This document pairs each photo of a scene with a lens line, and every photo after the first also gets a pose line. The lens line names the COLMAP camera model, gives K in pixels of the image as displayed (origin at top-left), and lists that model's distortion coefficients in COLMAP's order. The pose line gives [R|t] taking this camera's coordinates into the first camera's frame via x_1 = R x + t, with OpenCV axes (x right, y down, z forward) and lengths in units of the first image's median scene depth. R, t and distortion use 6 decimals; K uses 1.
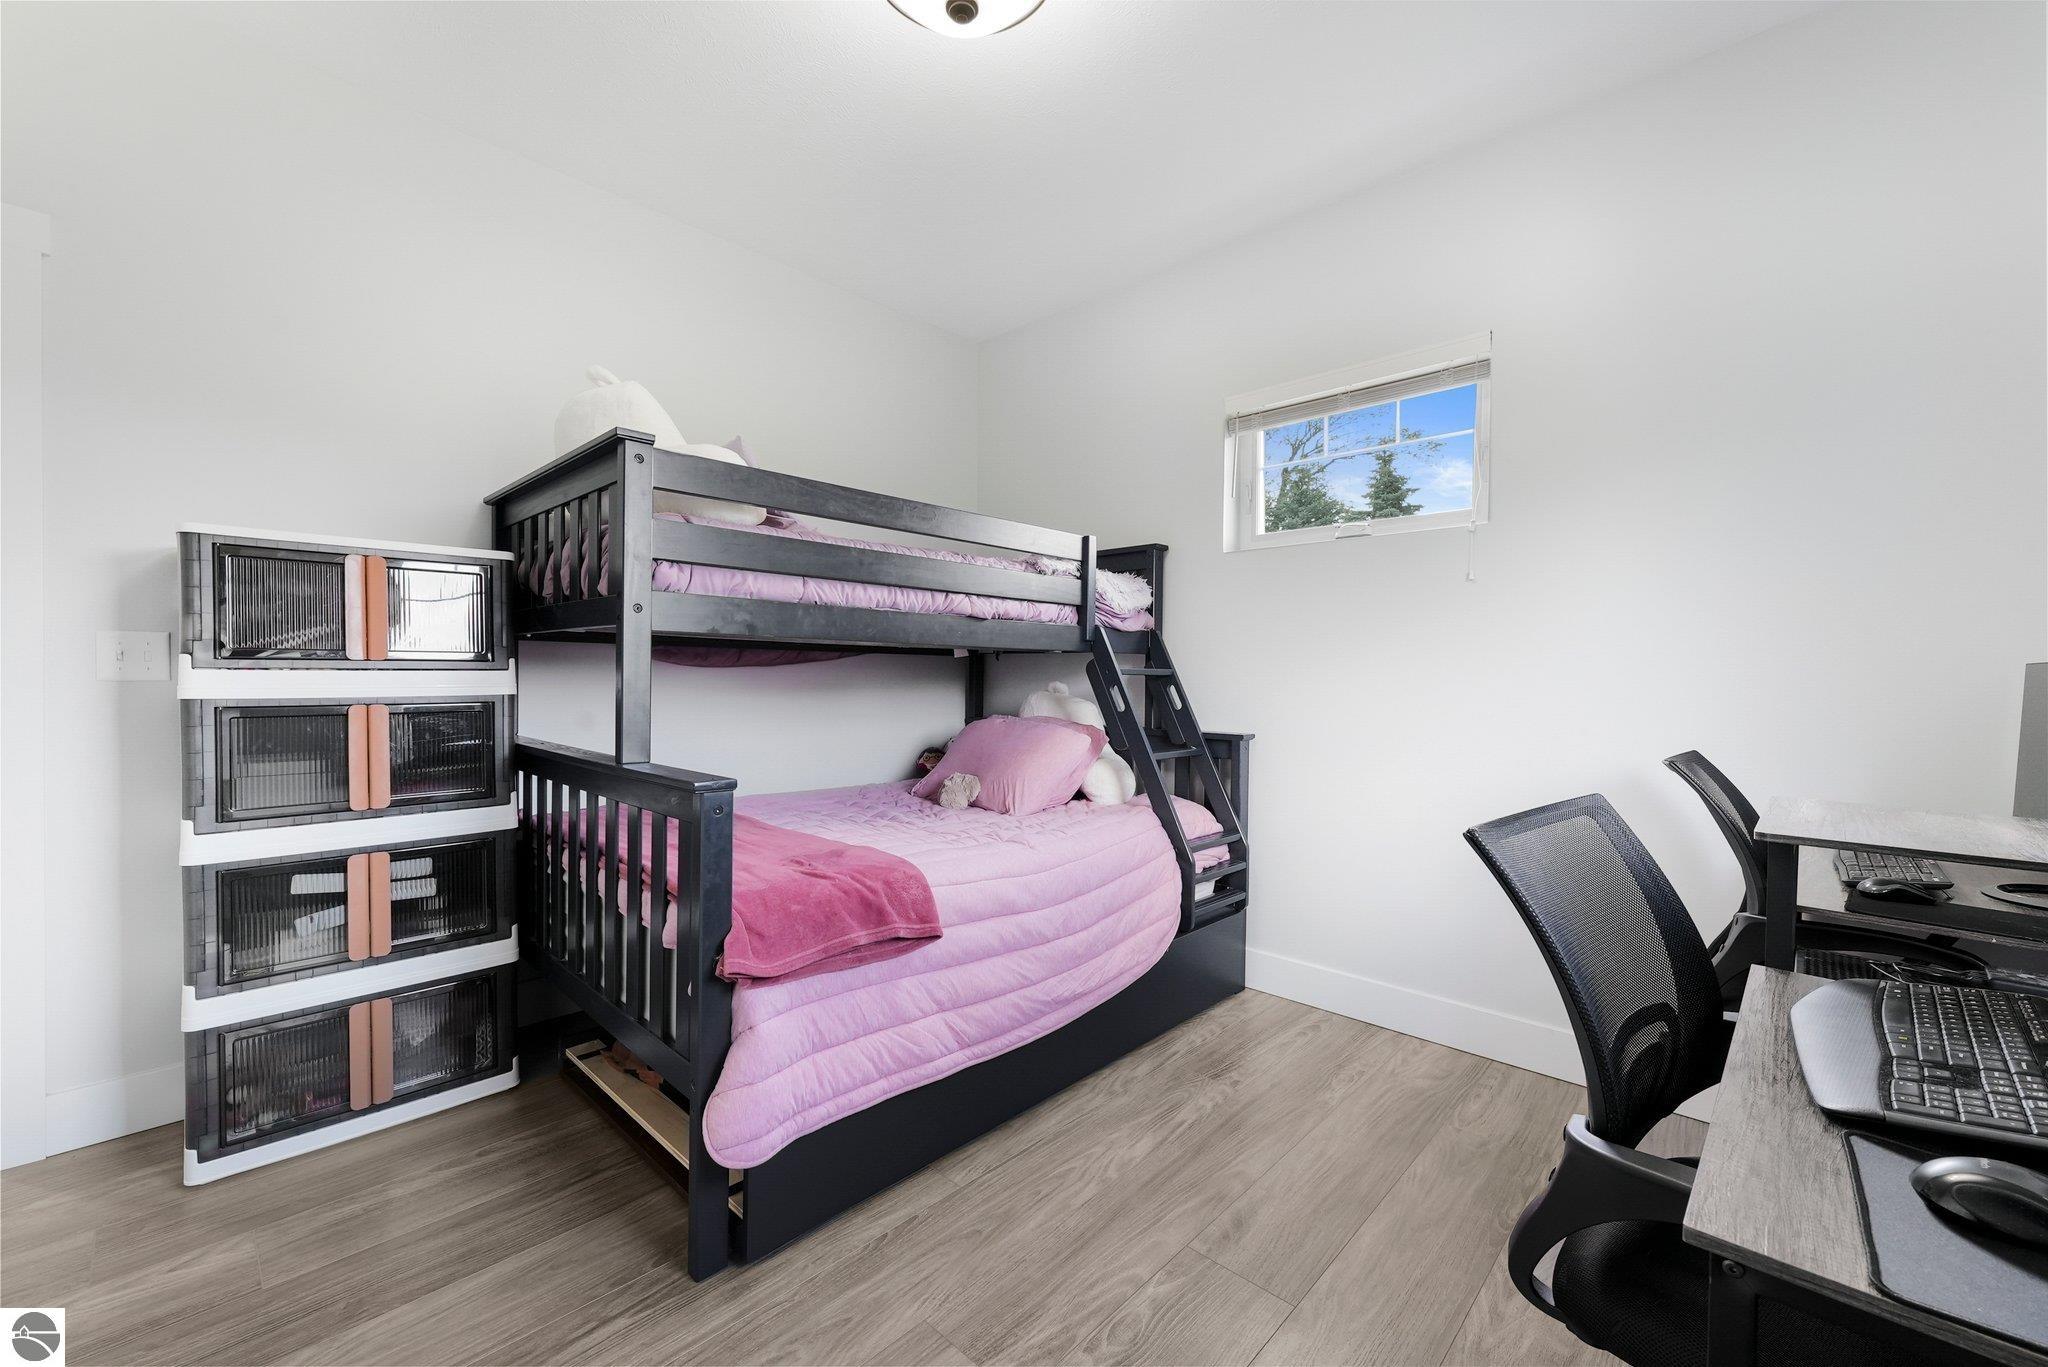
lens RADIAL K [[818.5, 0, 1018.5], [0, 818.5, 689.3], [0, 0, 1]] dist [0.001709, 0.000280]
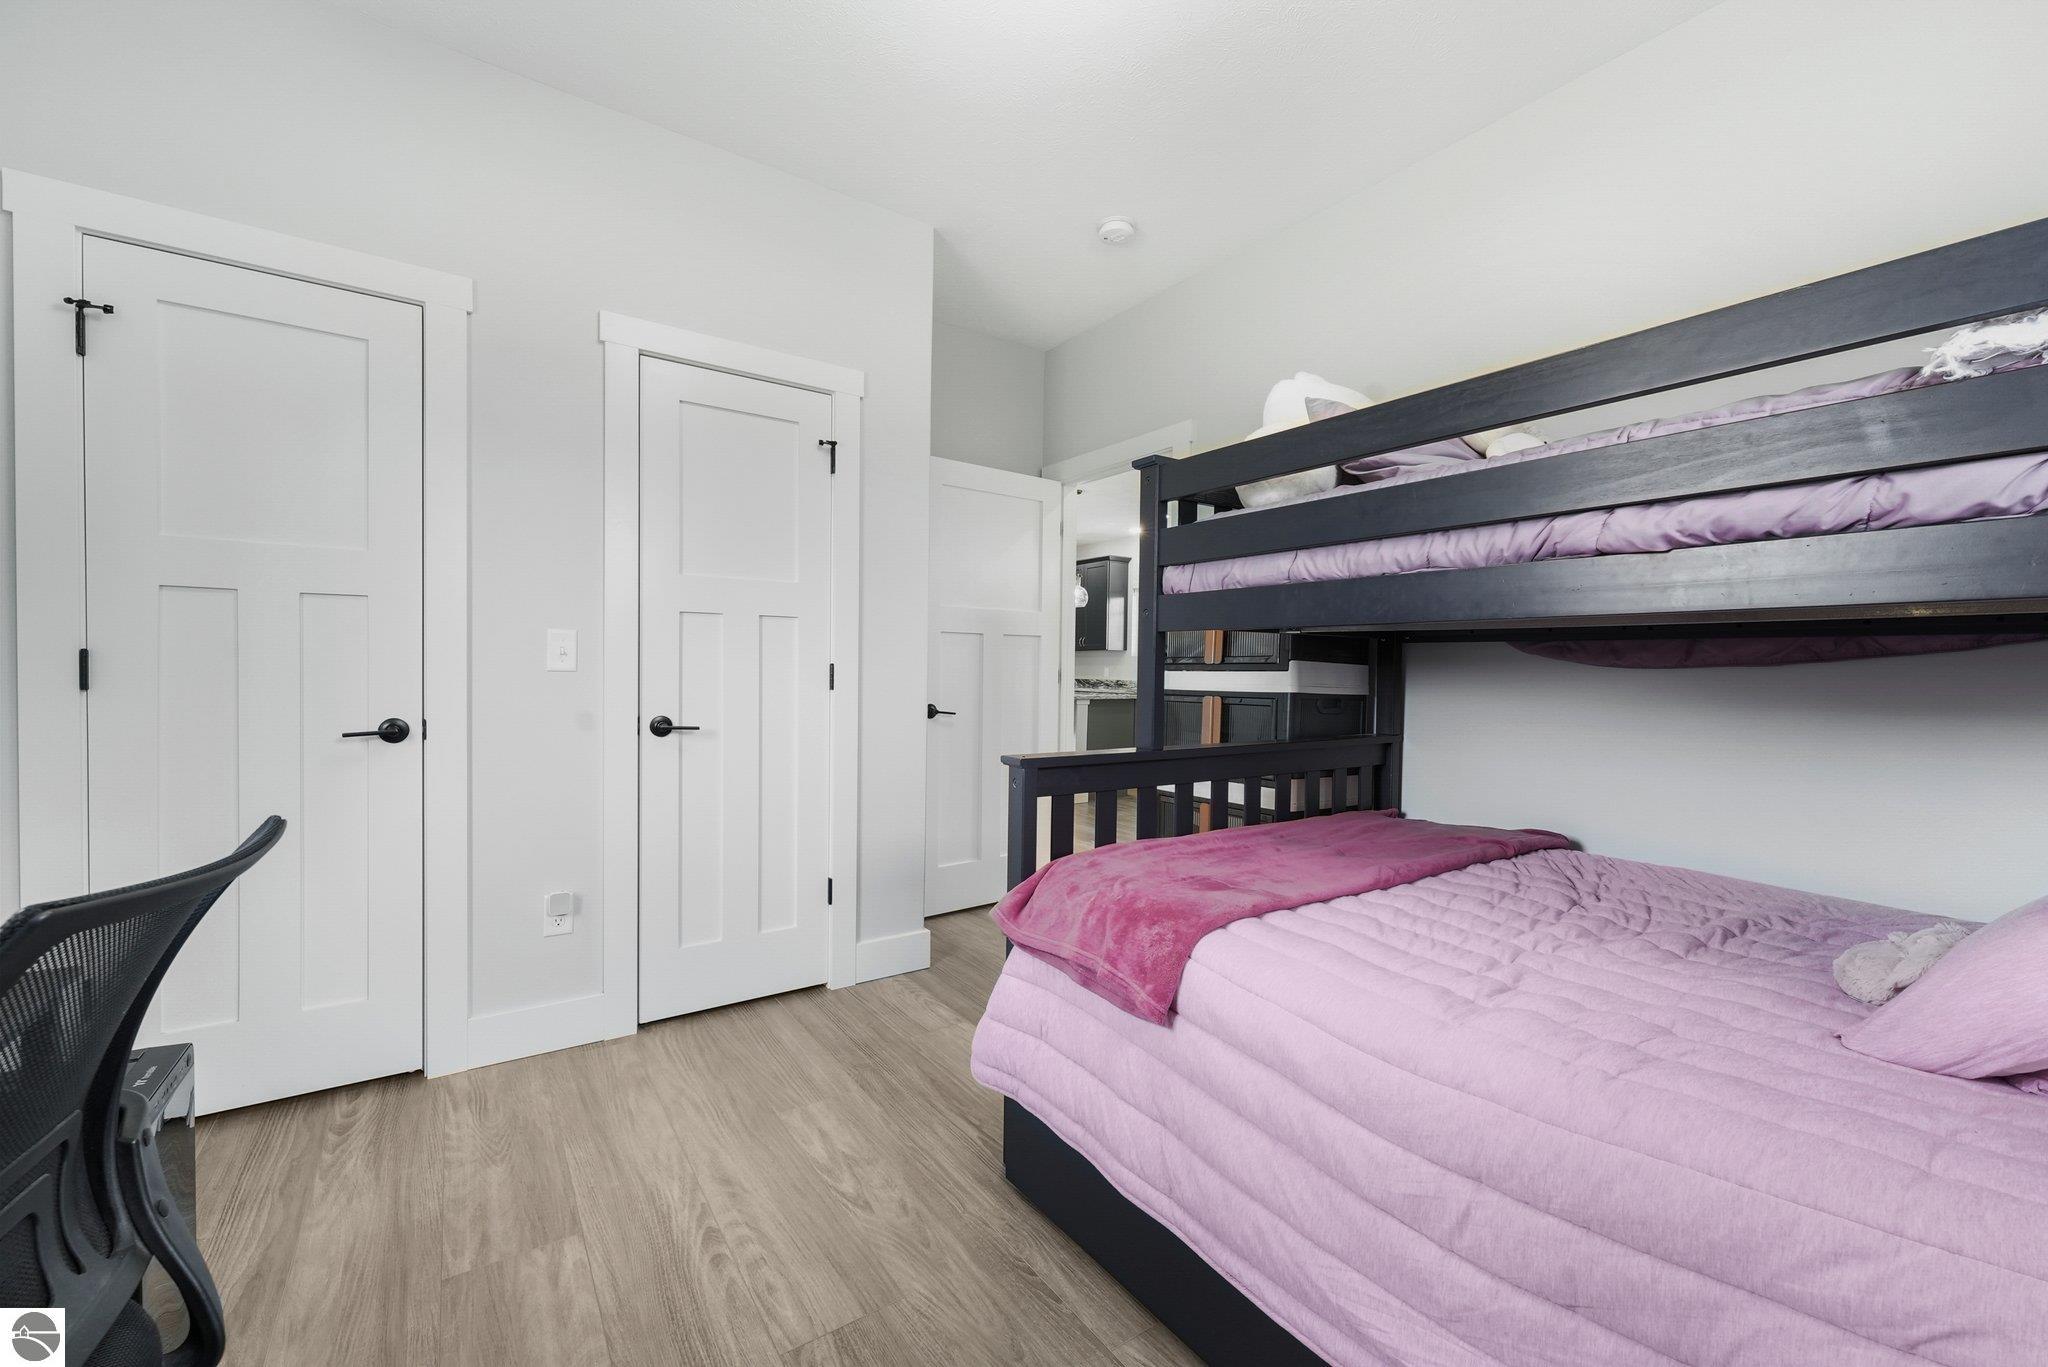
lens RADIAL K [[818.5, 0, 1018.5], [0, 818.5, 689.3], [0, 0, 1]] dist [0.001709, 0.000280]
pose [[-0.203775, 0.010327, -0.978963, 0.635466], [-0.032176, 0.999334, 0.017240, -0.006722], [0.978489, 0.035012, -0.203307, 0.989057]]
